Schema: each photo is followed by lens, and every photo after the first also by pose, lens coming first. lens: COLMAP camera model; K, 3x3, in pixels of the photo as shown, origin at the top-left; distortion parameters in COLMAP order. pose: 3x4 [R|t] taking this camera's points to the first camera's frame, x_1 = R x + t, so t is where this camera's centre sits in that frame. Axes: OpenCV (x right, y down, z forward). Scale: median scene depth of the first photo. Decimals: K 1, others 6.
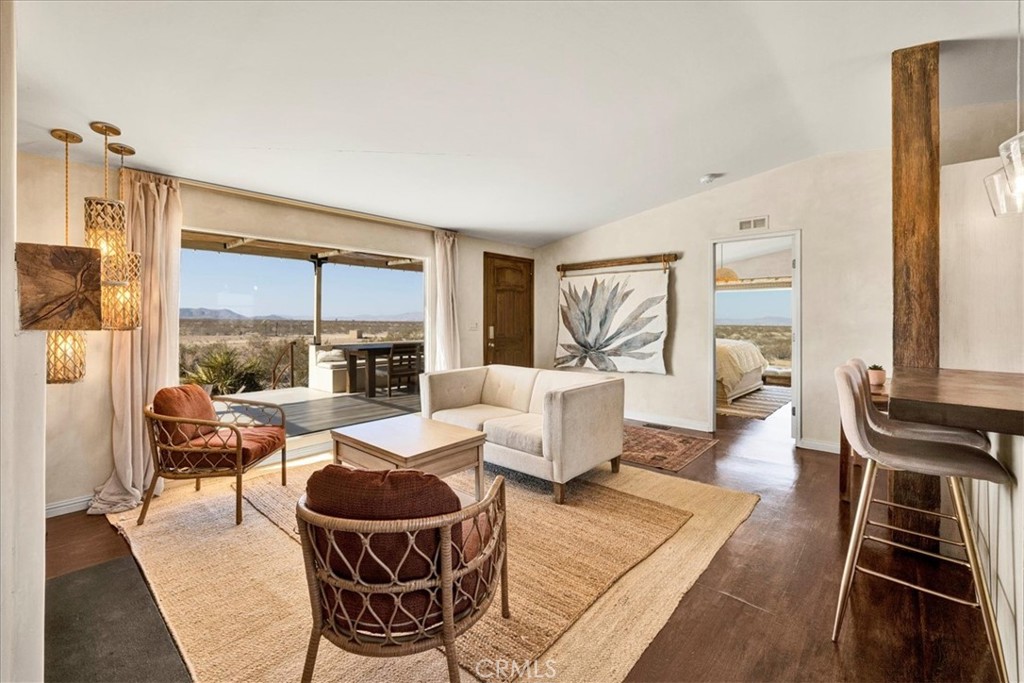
lens RADIAL K [[434.9, 0, 512.7], [0, 434.9, 320.2], [0, 0, 1]] dist [0.004364, 0.000211]
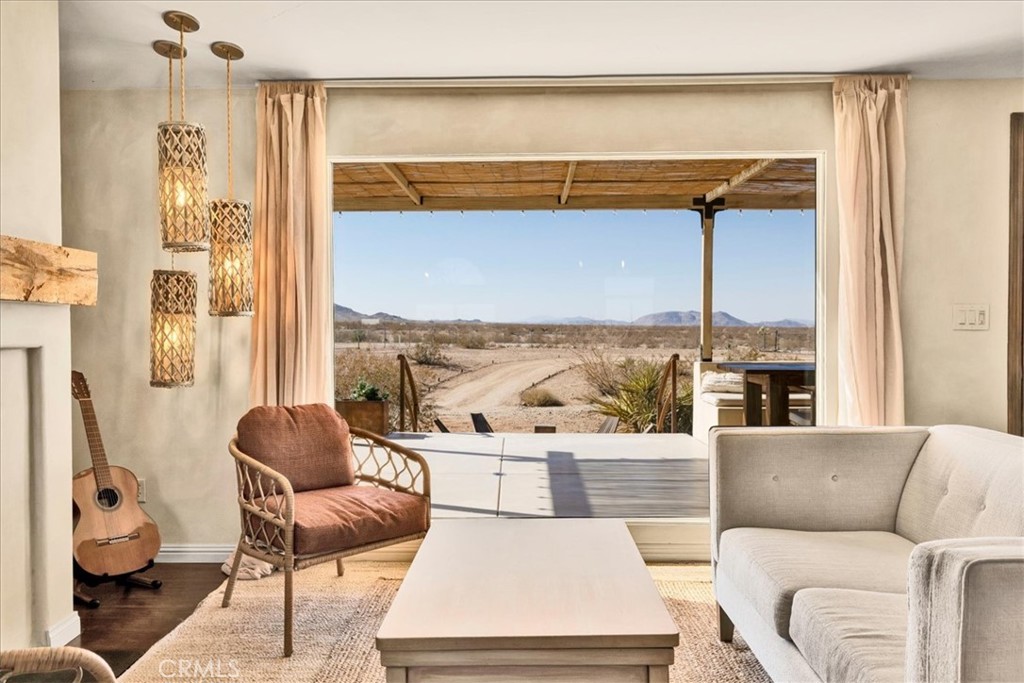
lens RADIAL K [[732.3, 0, 512.0], [0, 732.3, 341.5], [0, 0, 1]] dist [-0.005176, -0.001895]
pose [[0.651106, 0.012511, -0.758884, 0.145805], [0.001613, 0.999839, 0.017867, 0.023646], [0.758985, -0.012858, 0.650981, 0.326428]]
